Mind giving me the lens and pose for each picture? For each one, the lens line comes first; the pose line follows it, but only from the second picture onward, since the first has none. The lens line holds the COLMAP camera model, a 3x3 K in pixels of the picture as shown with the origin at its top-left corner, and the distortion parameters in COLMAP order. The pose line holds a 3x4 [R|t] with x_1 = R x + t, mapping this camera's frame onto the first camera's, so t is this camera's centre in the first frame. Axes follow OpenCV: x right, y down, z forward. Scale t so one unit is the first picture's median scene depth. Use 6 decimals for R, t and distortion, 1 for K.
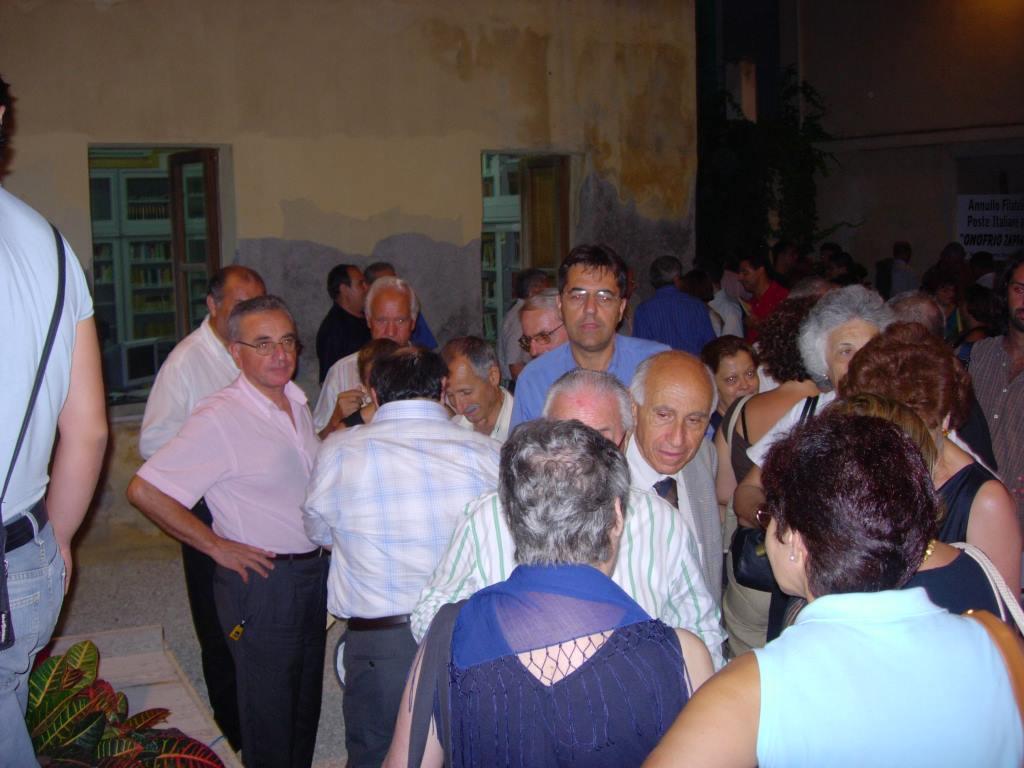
lens RADIAL K [[1183.1, 0, 520.6], [0, 1183.1, 388.1], [0, 0, 1]] dist [-0.165411, 0.000000]
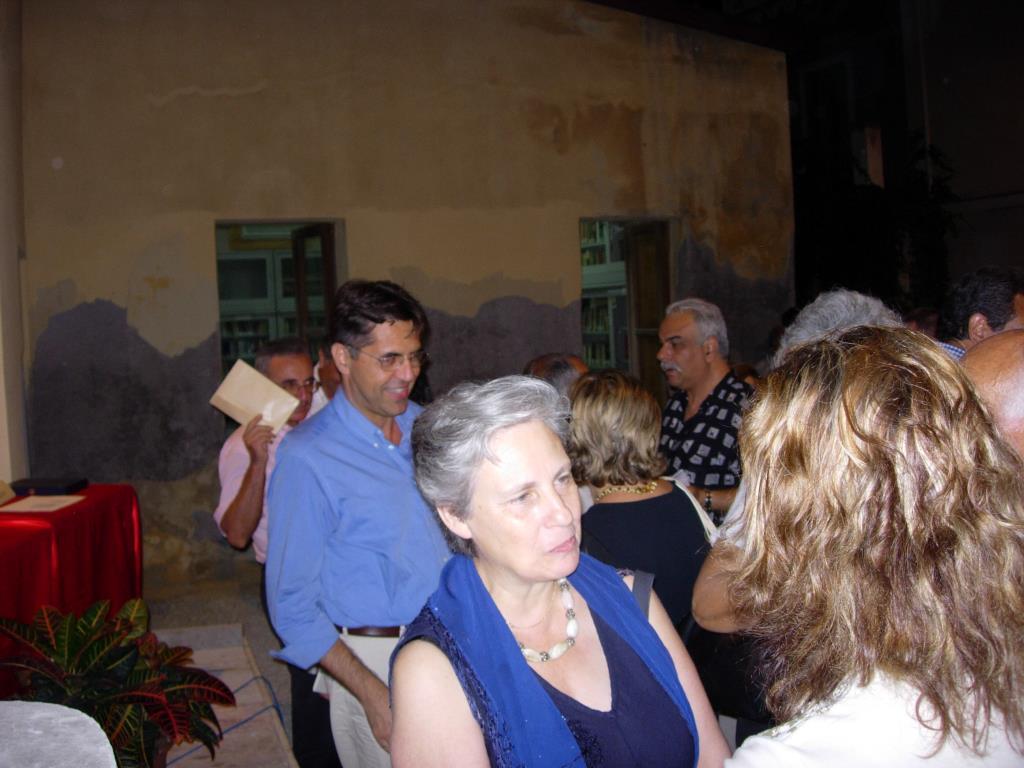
lens RADIAL K [[1183.1, 0, 511.0], [0, 1183.1, 387.0], [0, 0, 1]] dist [-0.165411, 0.000000]
pose [[0.987309, -0.017836, -0.157806, 0.063789], [0.006921, 0.997562, -0.069446, 0.022935], [0.158659, 0.067472, 0.985025, -0.053443]]
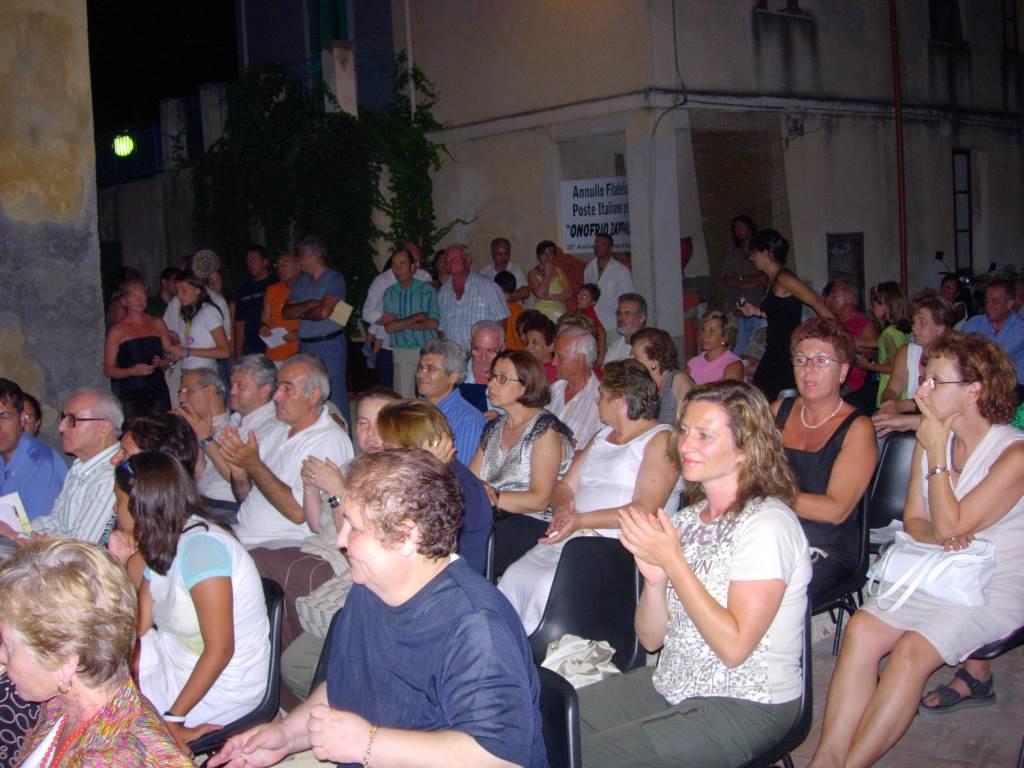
lens RADIAL K [[1183.1, 0, 506.1], [0, 1183.1, 362.2], [0, 0, 1]] dist [-0.165411, 0.000000]
pose [[0.992050, -0.048260, 0.116227, 0.342748], [0.052517, 0.998047, -0.033840, 0.001123], [-0.114367, 0.039675, 0.992646, 0.155266]]
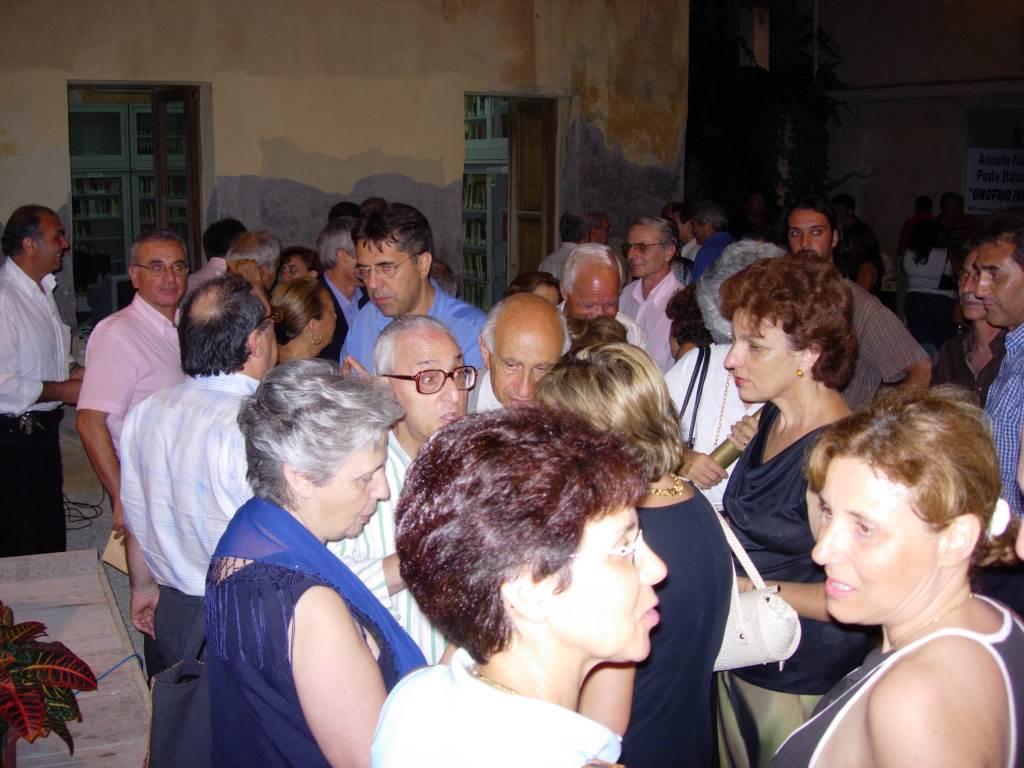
lens RADIAL K [[1183.1, 0, 512.0], [0, 1183.1, 399.4], [0, 0, 1]] dist [-0.165411, 0.000000]
pose [[0.999057, 0.028192, -0.033024, 0.041620], [-0.026226, 0.997943, 0.058502, -0.000107], [0.034605, -0.057581, 0.997741, -0.007409]]
